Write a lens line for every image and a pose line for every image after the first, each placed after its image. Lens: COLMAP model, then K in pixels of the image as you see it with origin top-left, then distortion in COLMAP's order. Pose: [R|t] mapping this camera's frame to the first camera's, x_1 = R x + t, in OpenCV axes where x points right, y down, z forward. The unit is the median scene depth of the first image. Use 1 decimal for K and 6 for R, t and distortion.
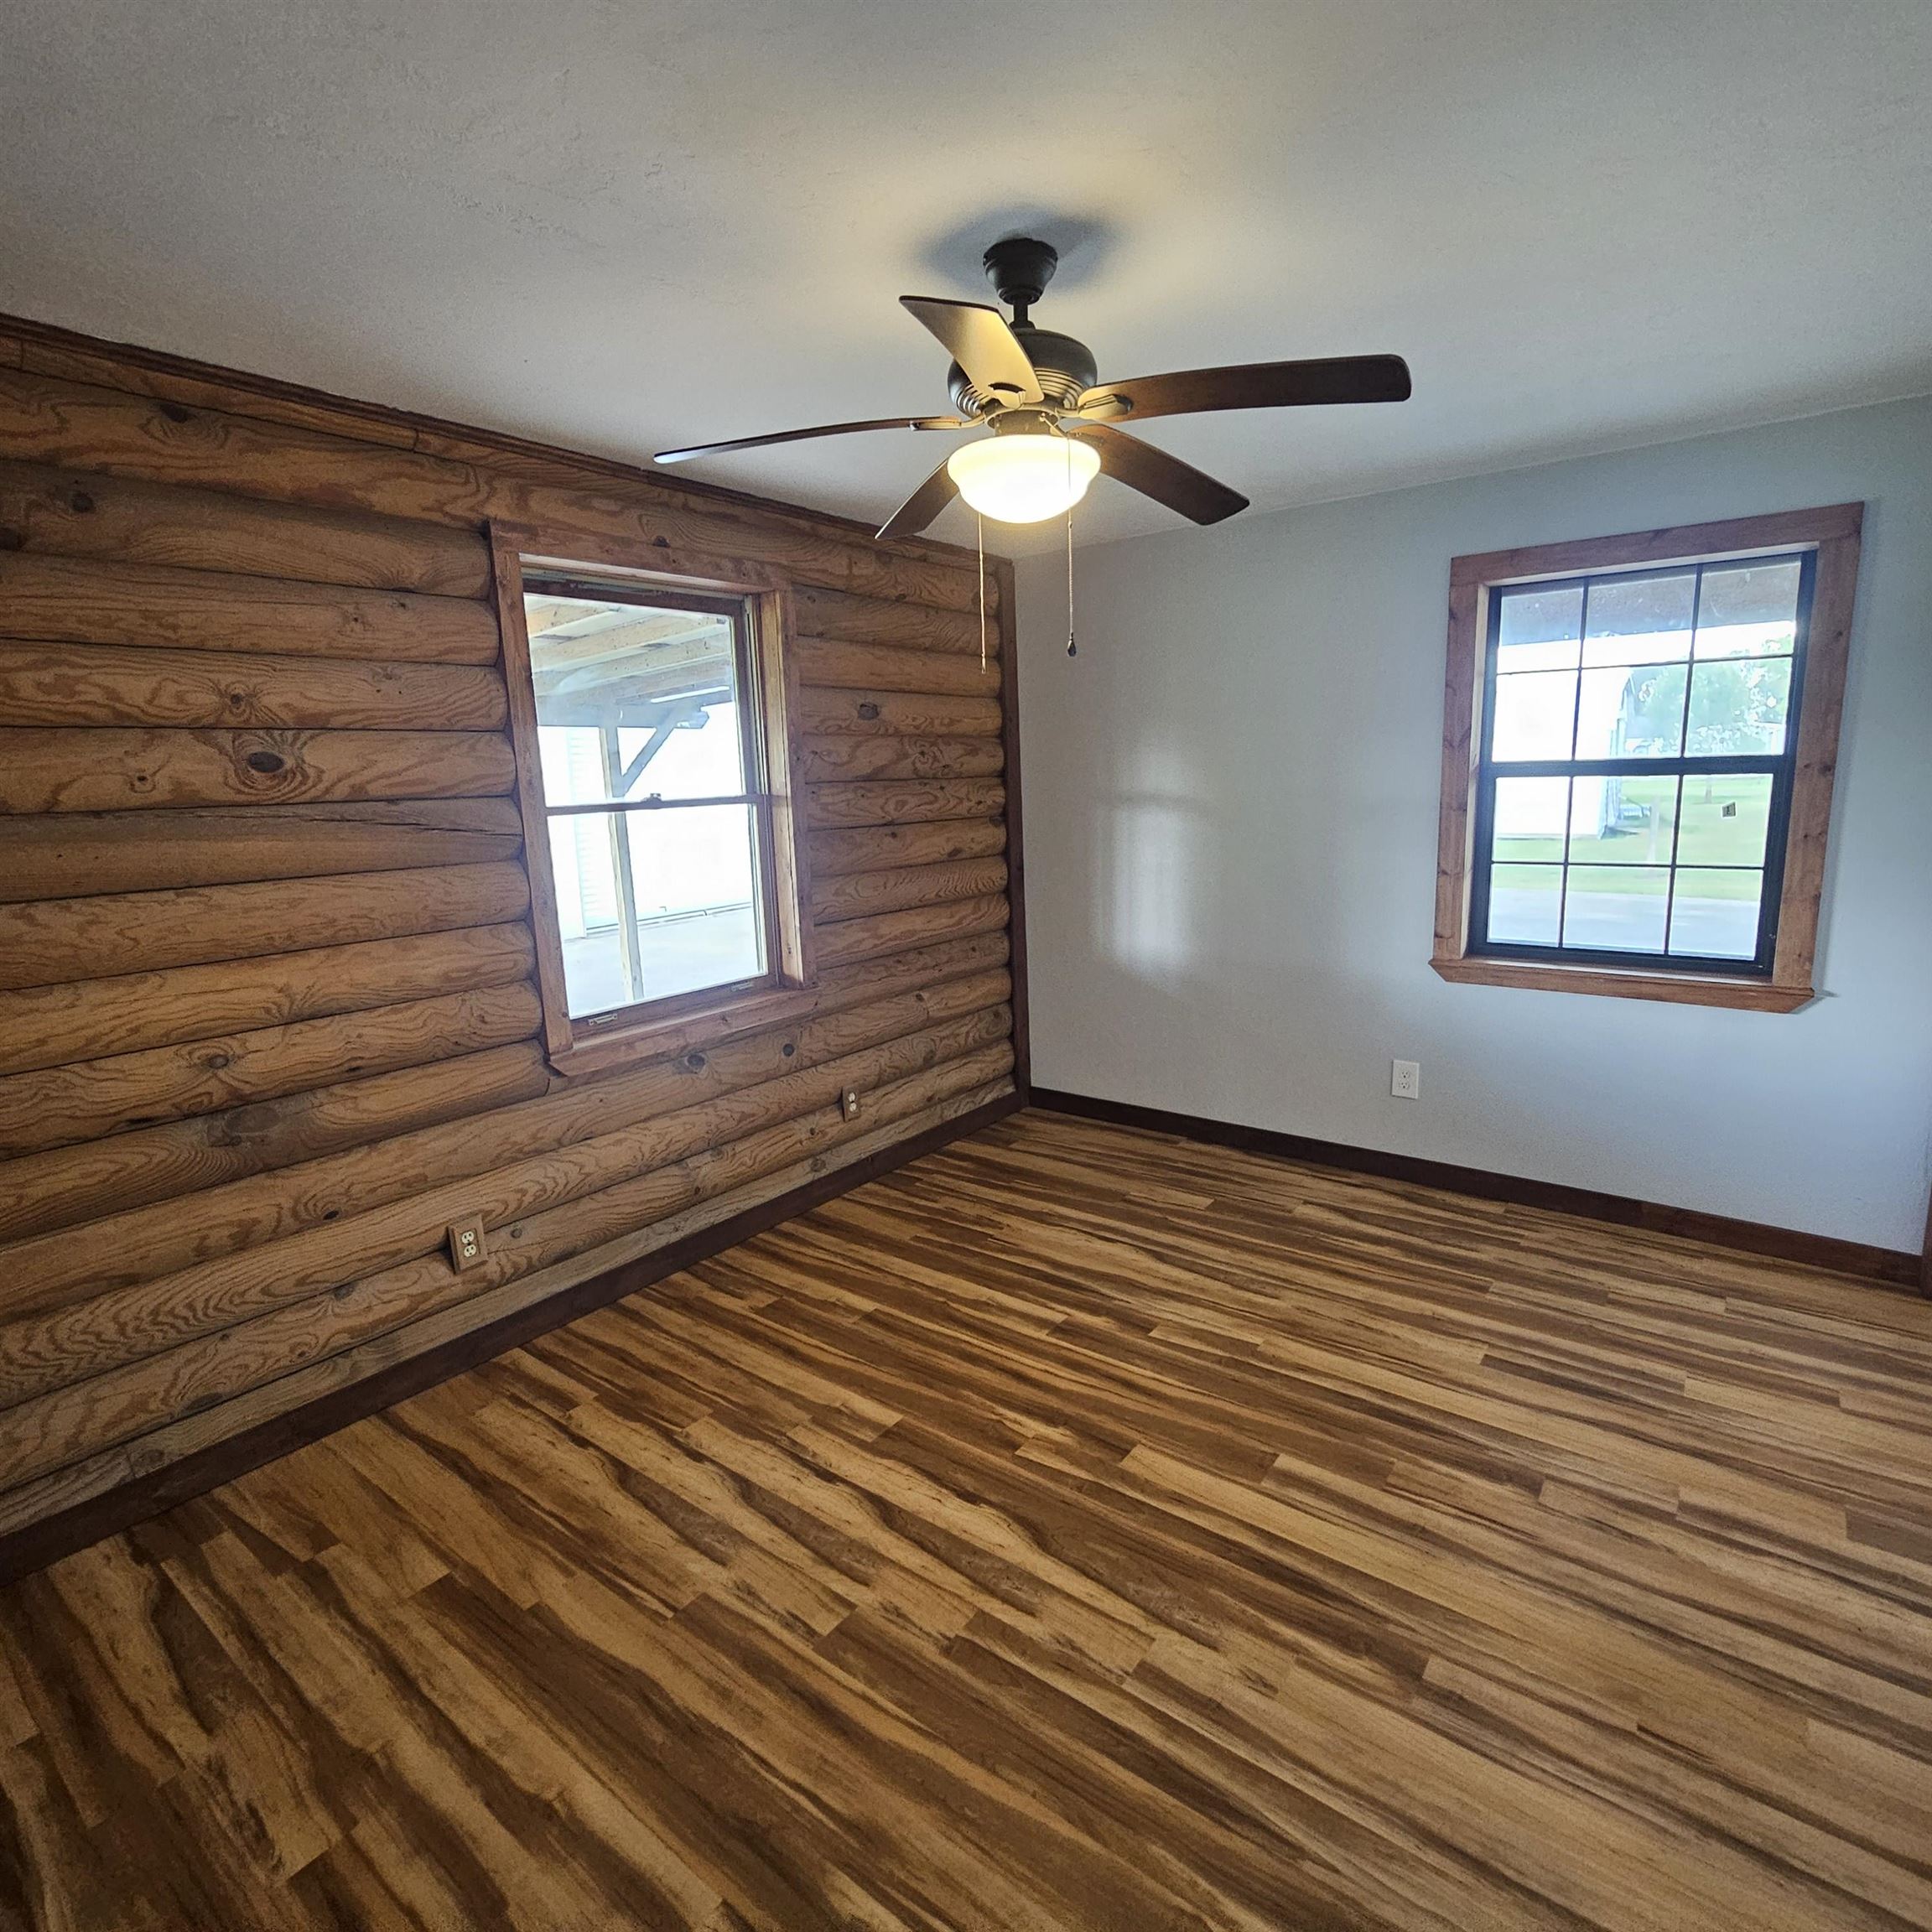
lens RADIAL K [[1049.5, 0, 978.1], [0, 1049.5, 968.6], [0, 0, 1]] dist [0.001965, 0.001980]
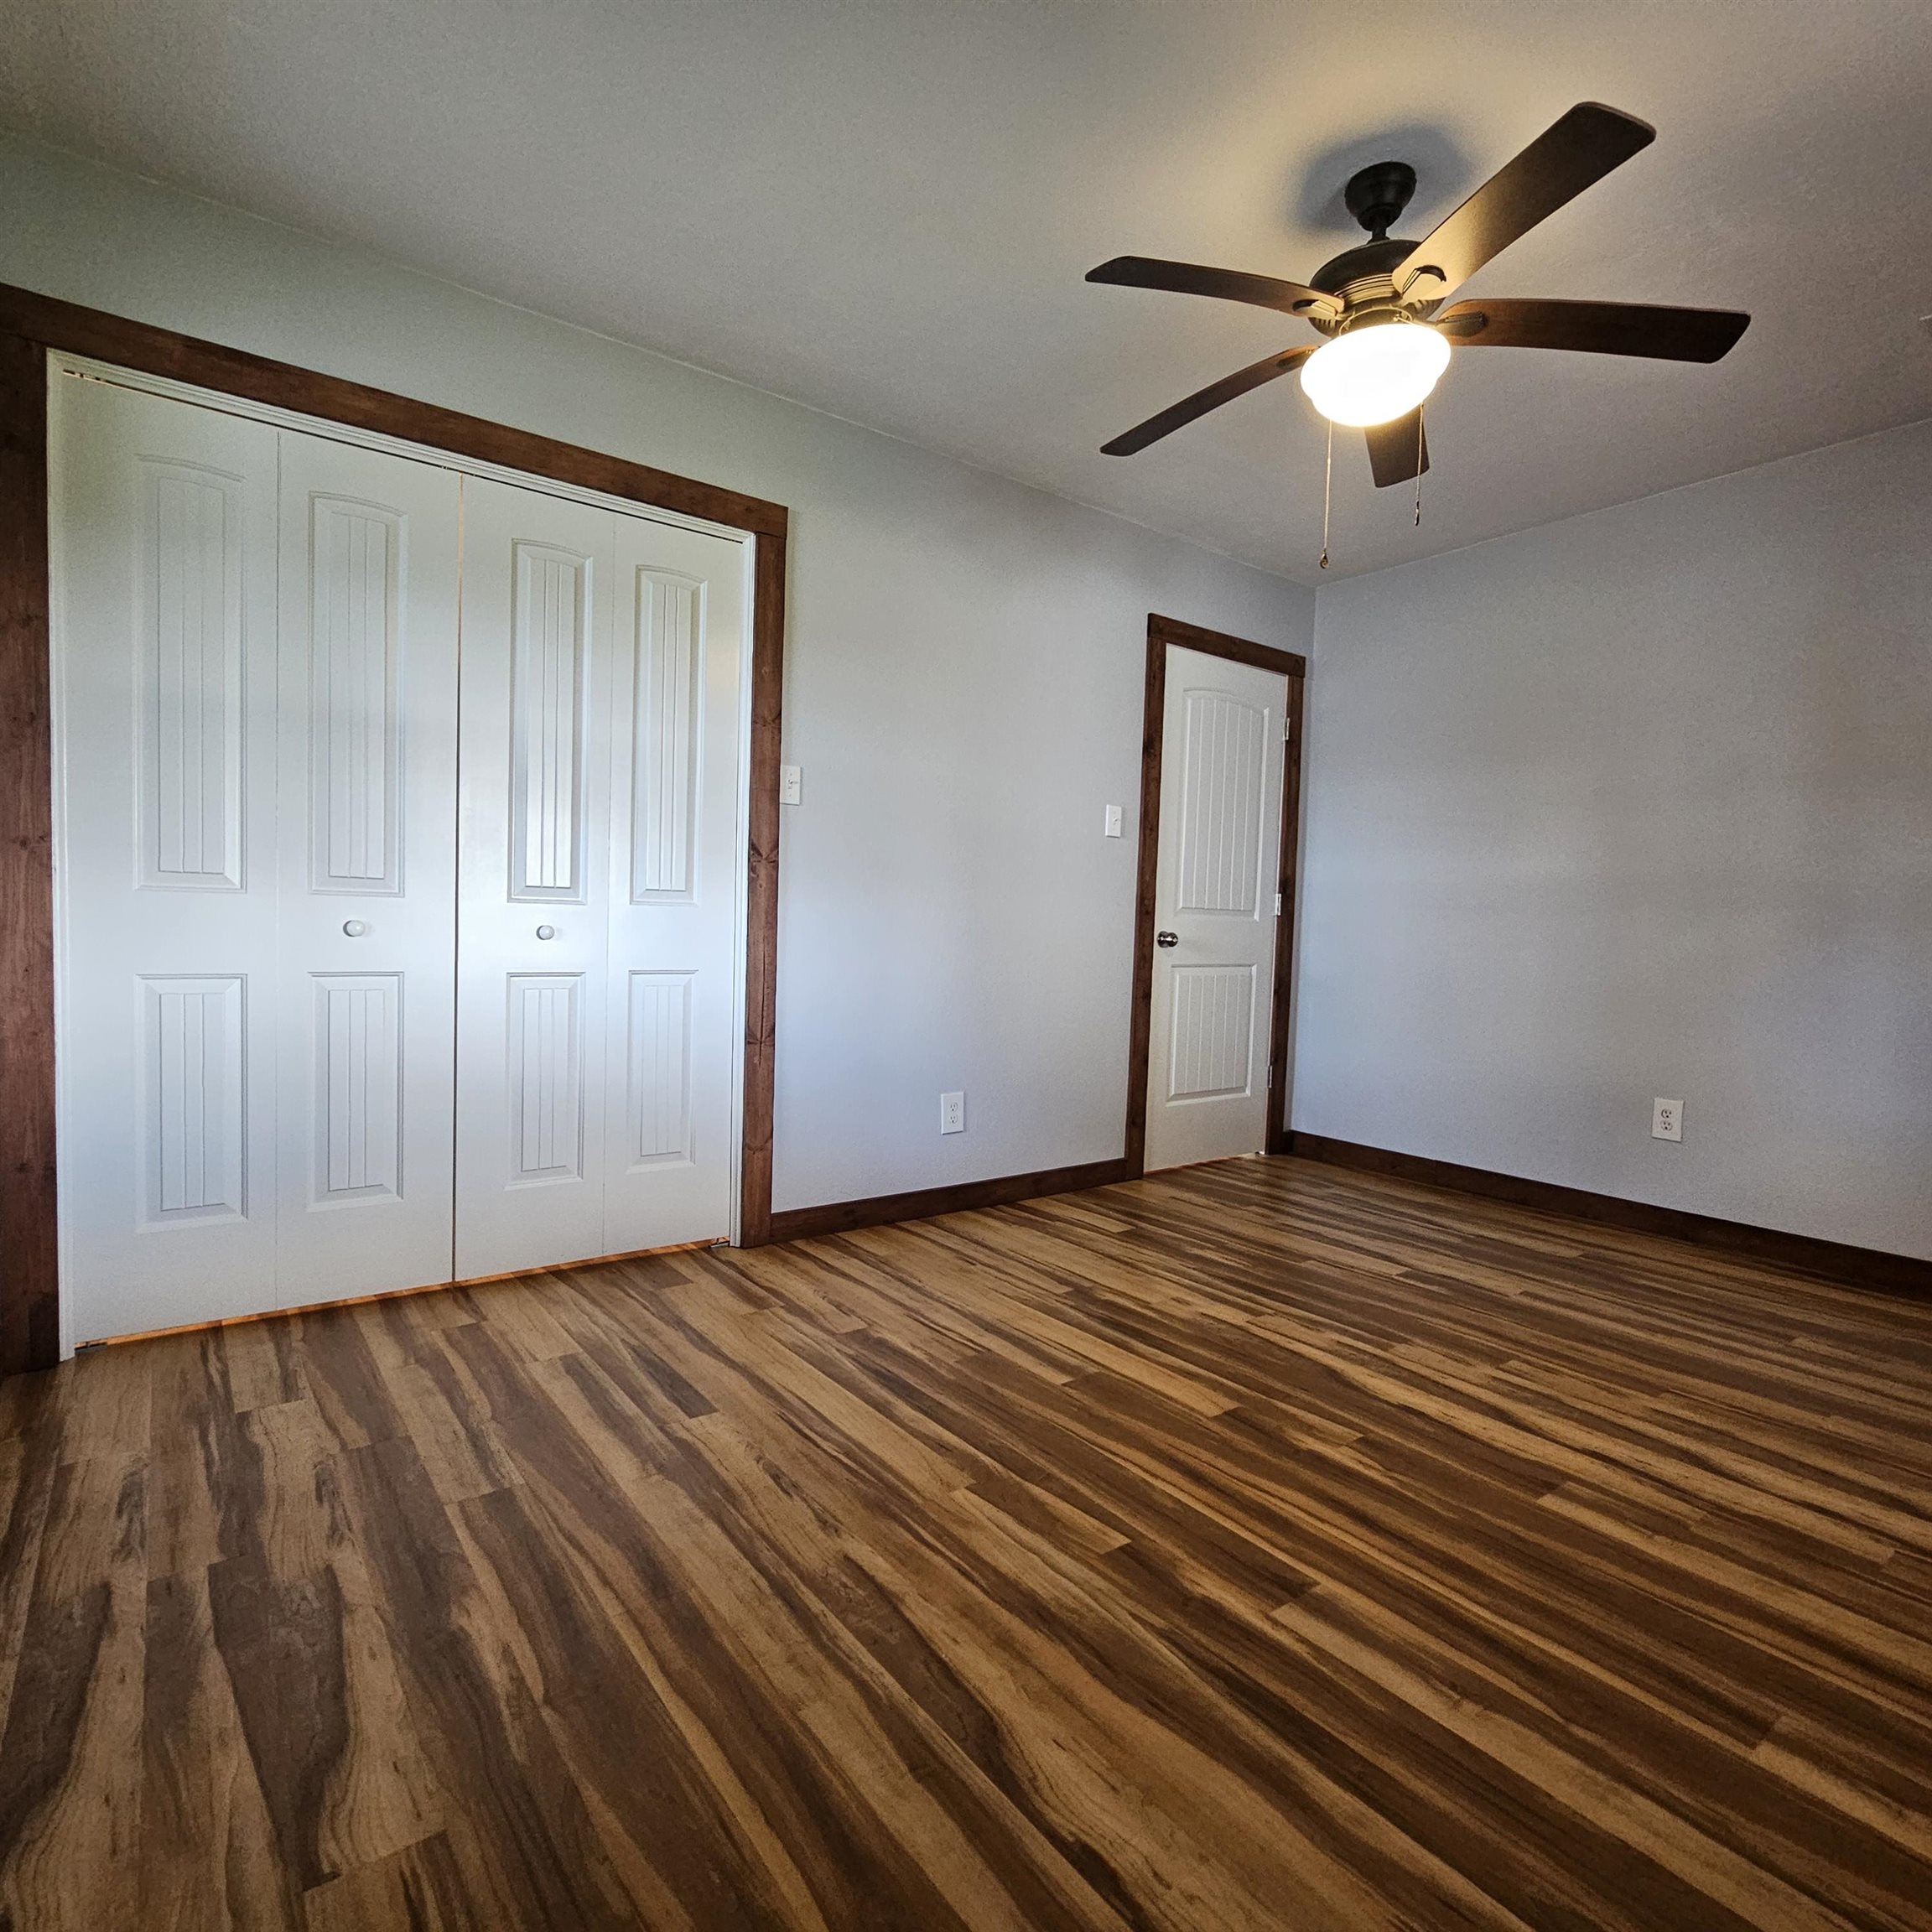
lens RADIAL K [[1049.5, 0, 972.9], [0, 1049.5, 954.8], [0, 0, 1]] dist [0.001965, 0.001980]
pose [[-0.961723, -0.006985, 0.273933, 0.100769], [0.050526, 0.978014, 0.202325, -0.093187], [-0.269323, 0.208421, -0.940226, 1.668136]]
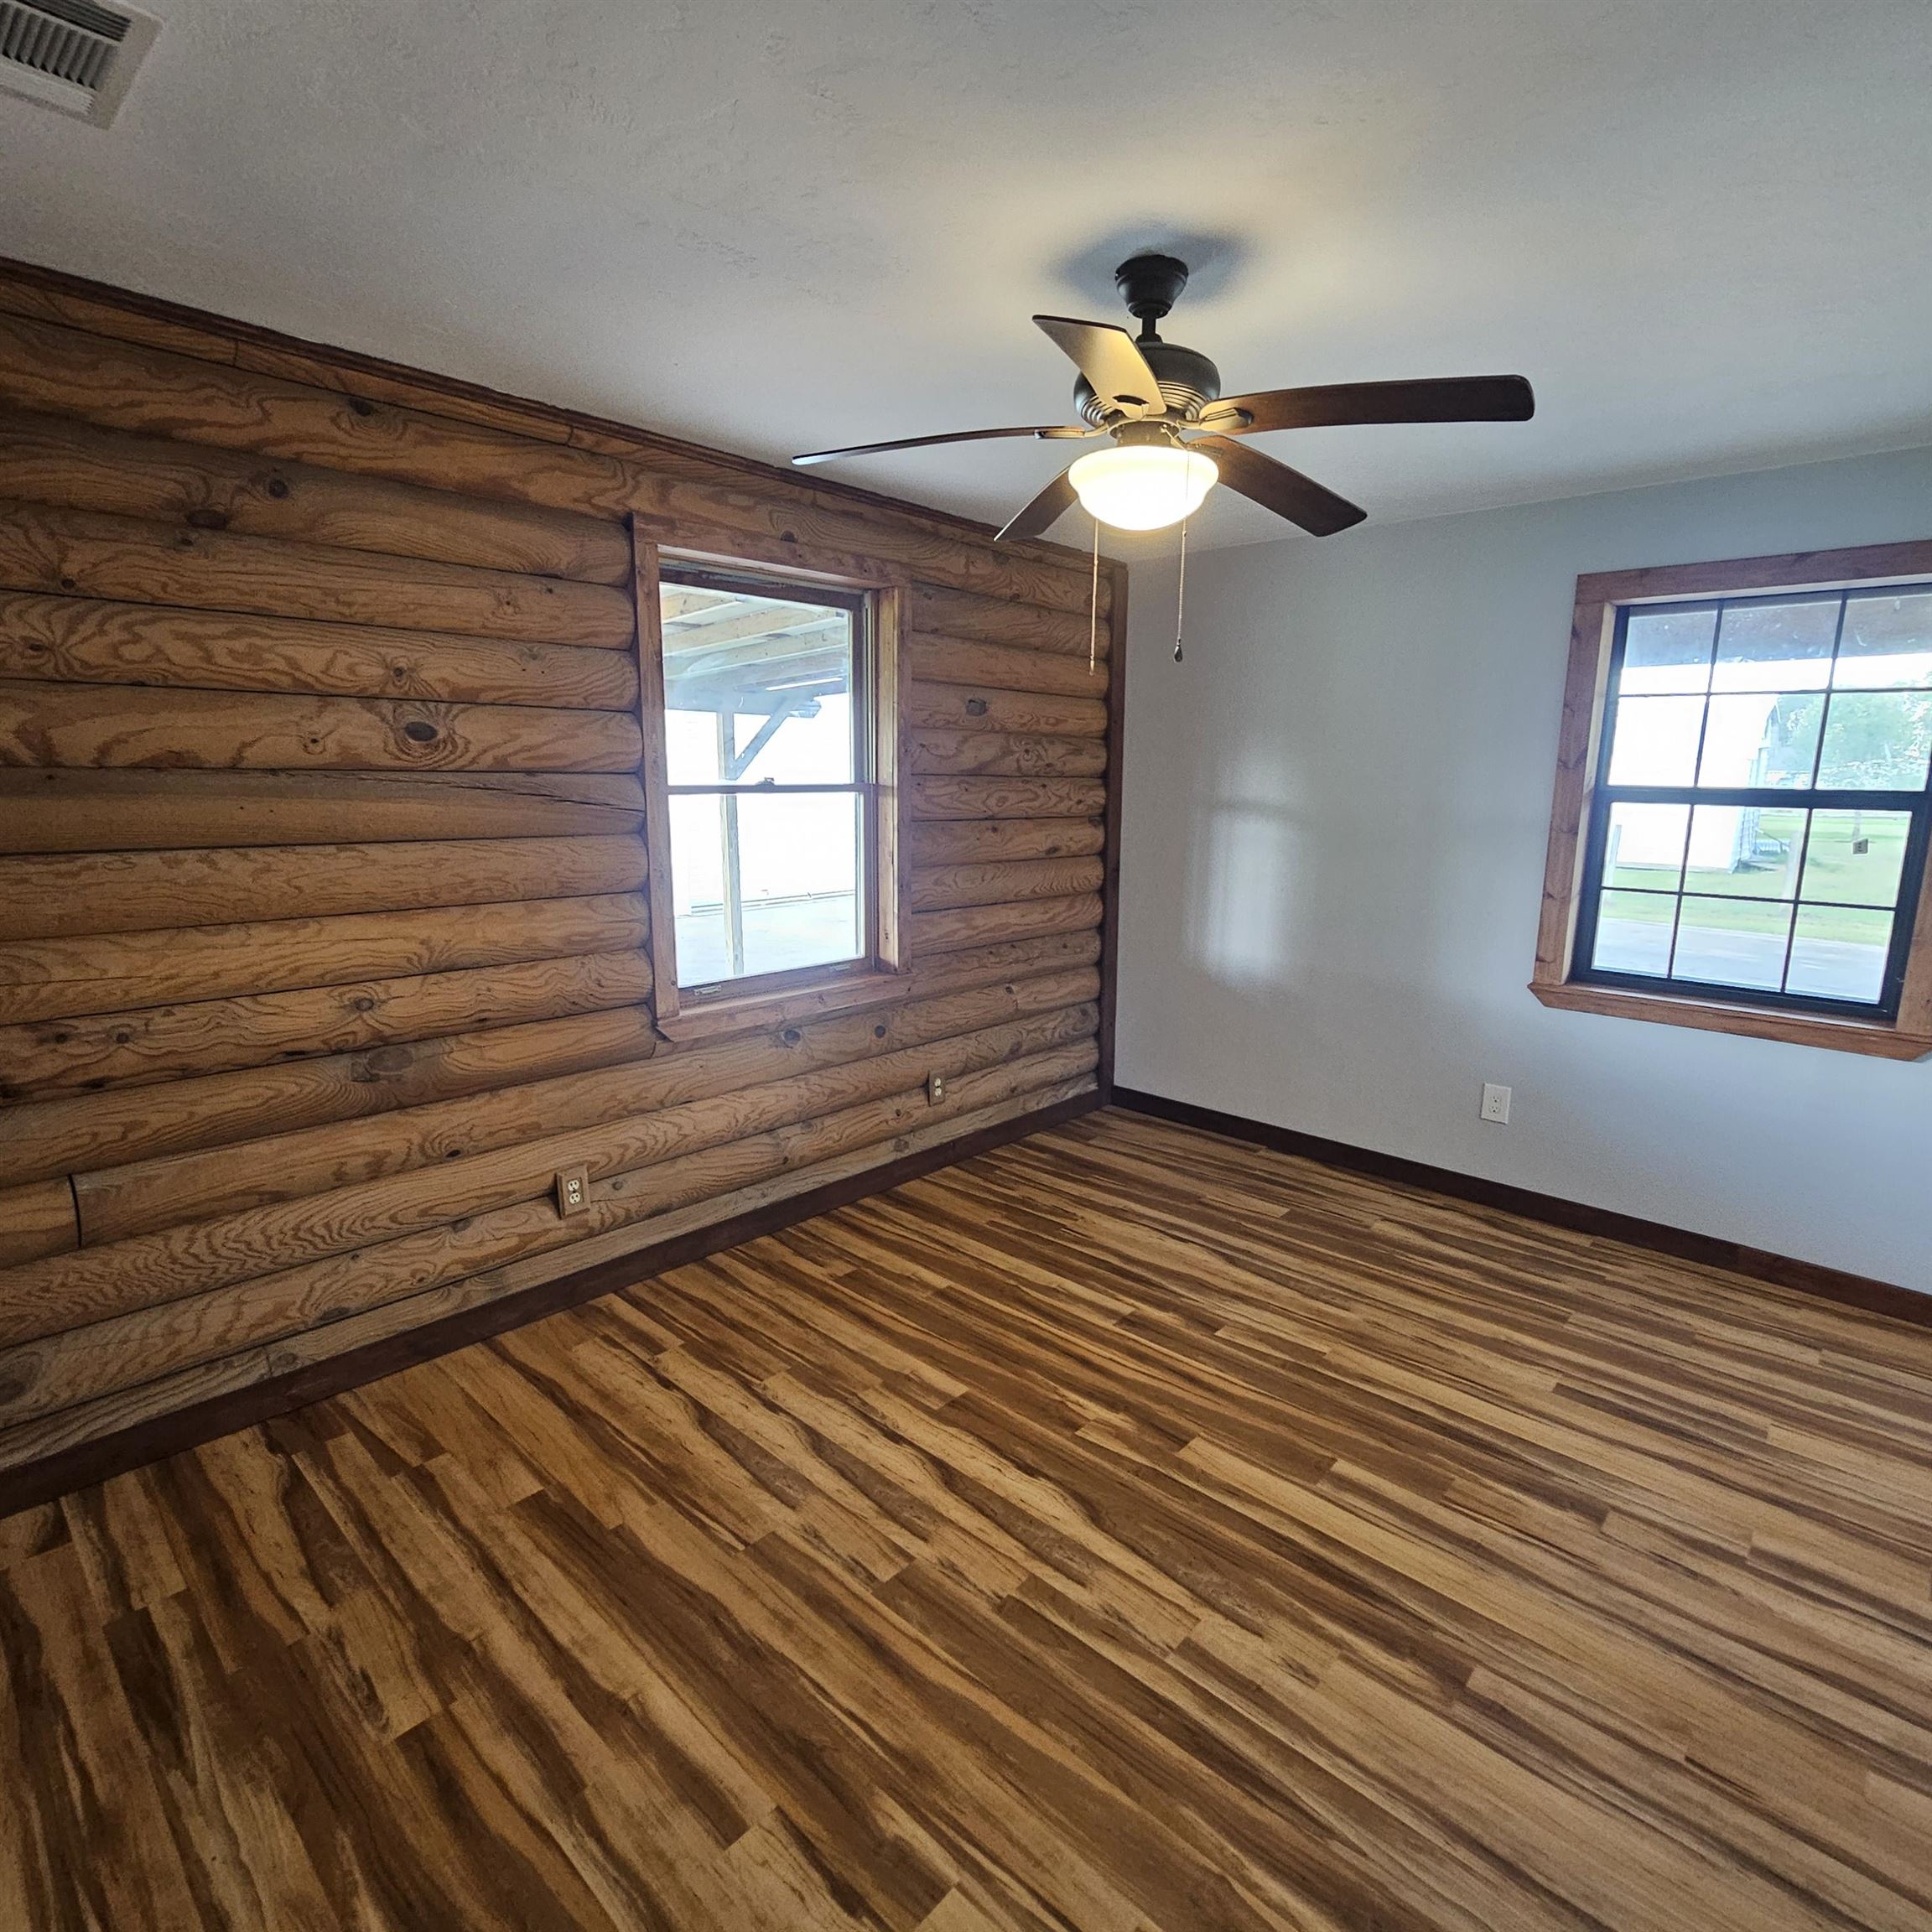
lens RADIAL K [[1049.5, 0, 983.8], [0, 1049.5, 969.9], [0, 0, 1]] dist [0.001965, 0.001980]
pose [[0.994888, 0.061228, -0.080306, 0.000744], [-0.061059, 0.998124, 0.004567, 0.008189], [0.080435, 0.000360, 0.996760, -0.031142]]
